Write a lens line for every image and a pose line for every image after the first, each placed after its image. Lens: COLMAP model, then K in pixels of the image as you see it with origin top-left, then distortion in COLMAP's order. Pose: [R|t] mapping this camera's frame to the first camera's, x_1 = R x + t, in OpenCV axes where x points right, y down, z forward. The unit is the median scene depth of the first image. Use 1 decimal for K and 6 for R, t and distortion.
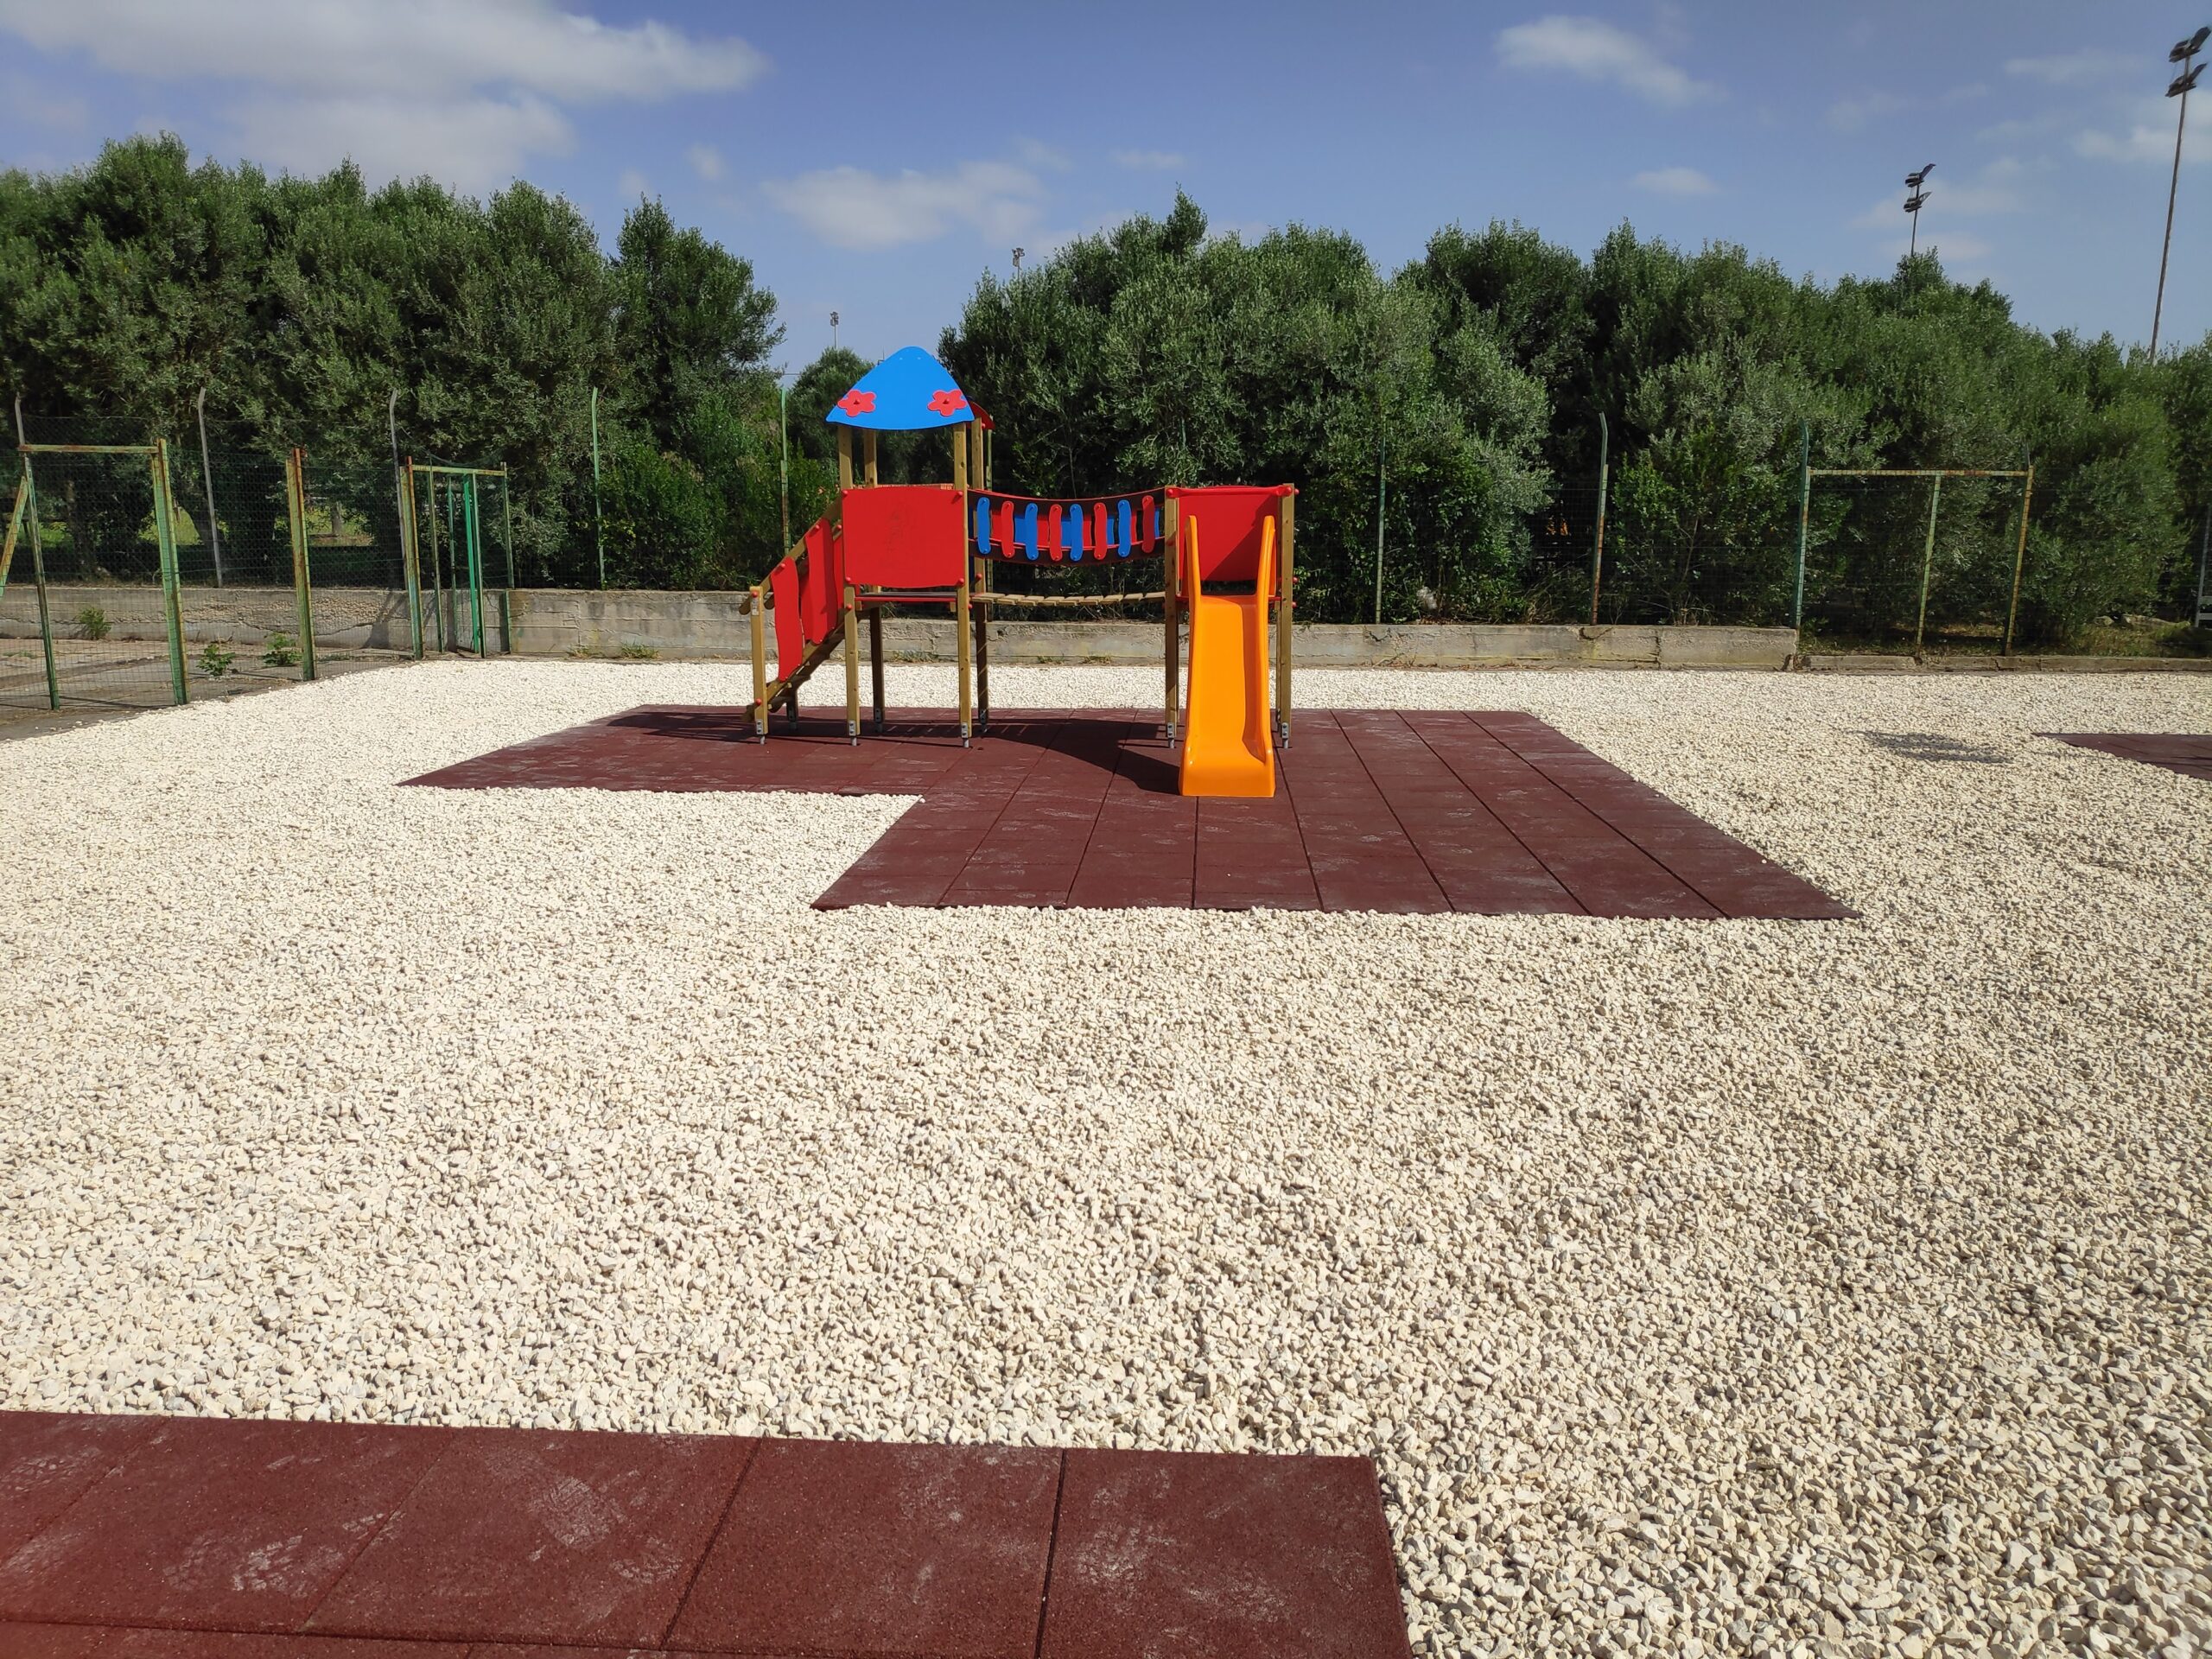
lens RADIAL K [[1538.5, 0, 1104.8], [0, 1538.5, 824.2], [0, 0, 1]] dist [-0.041692, 0.007542]
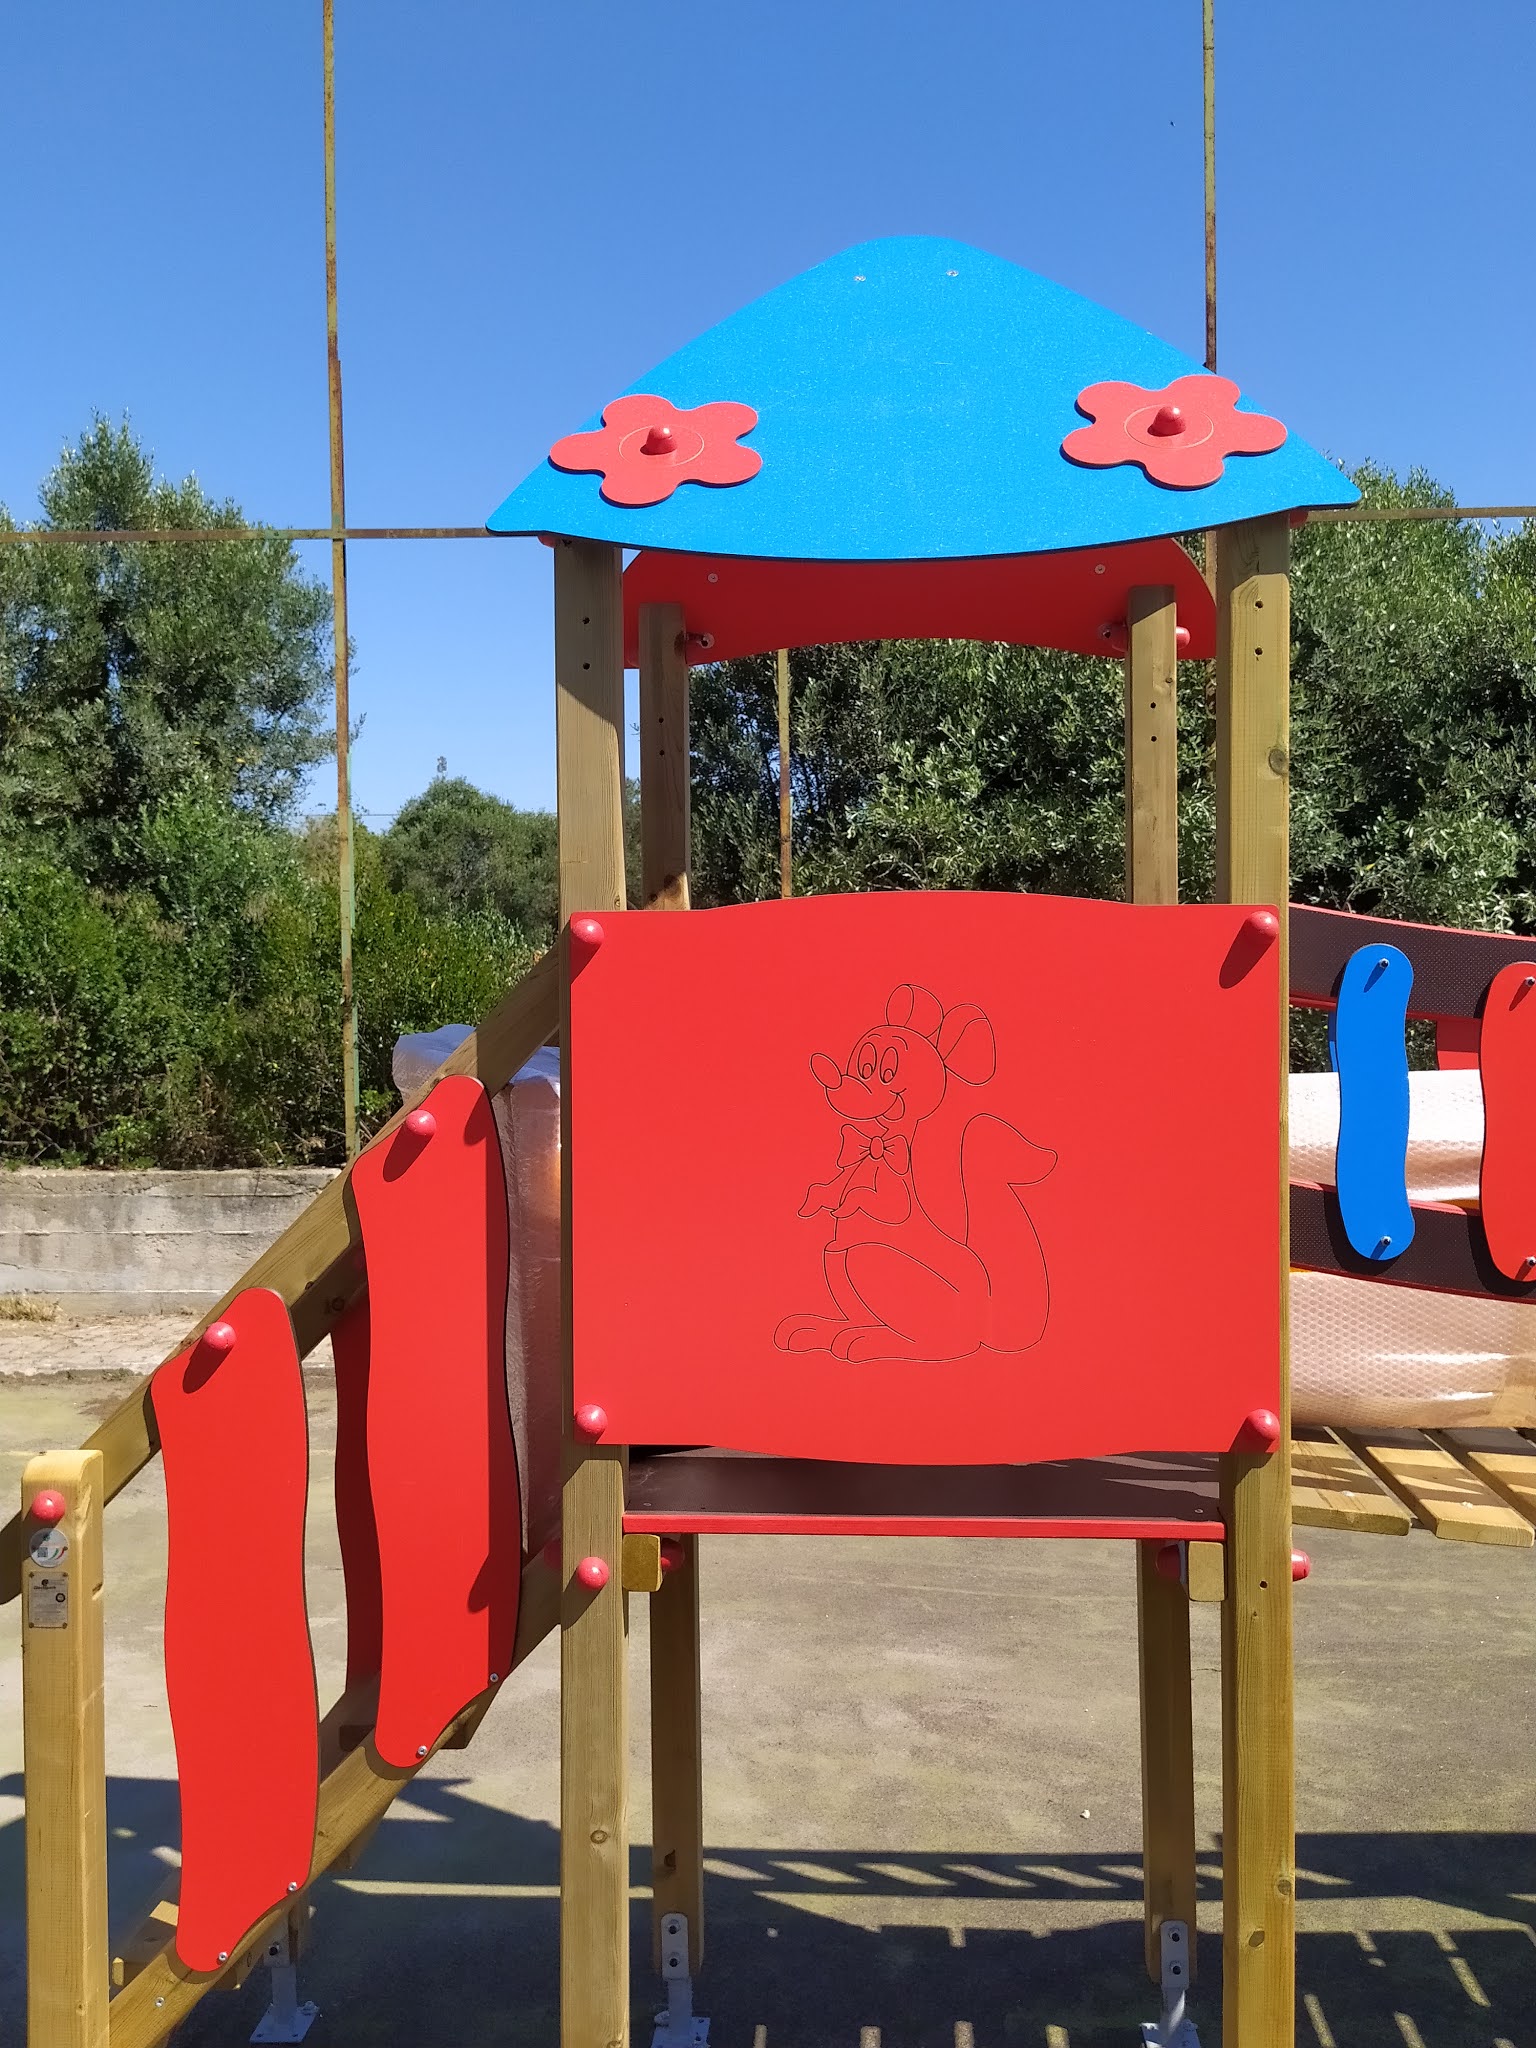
lens RADIAL K [[1622.0, 0, 768.2], [0, 1622.0, 1024.8], [0, 0, 1]] dist [-0.015399, -0.003215]
pose [[0.999019, -0.035926, 0.025880, -0.044106], [0.039664, 0.985913, -0.162486, -0.051564], [-0.019678, 0.163353, 0.986371, 0.238003]]
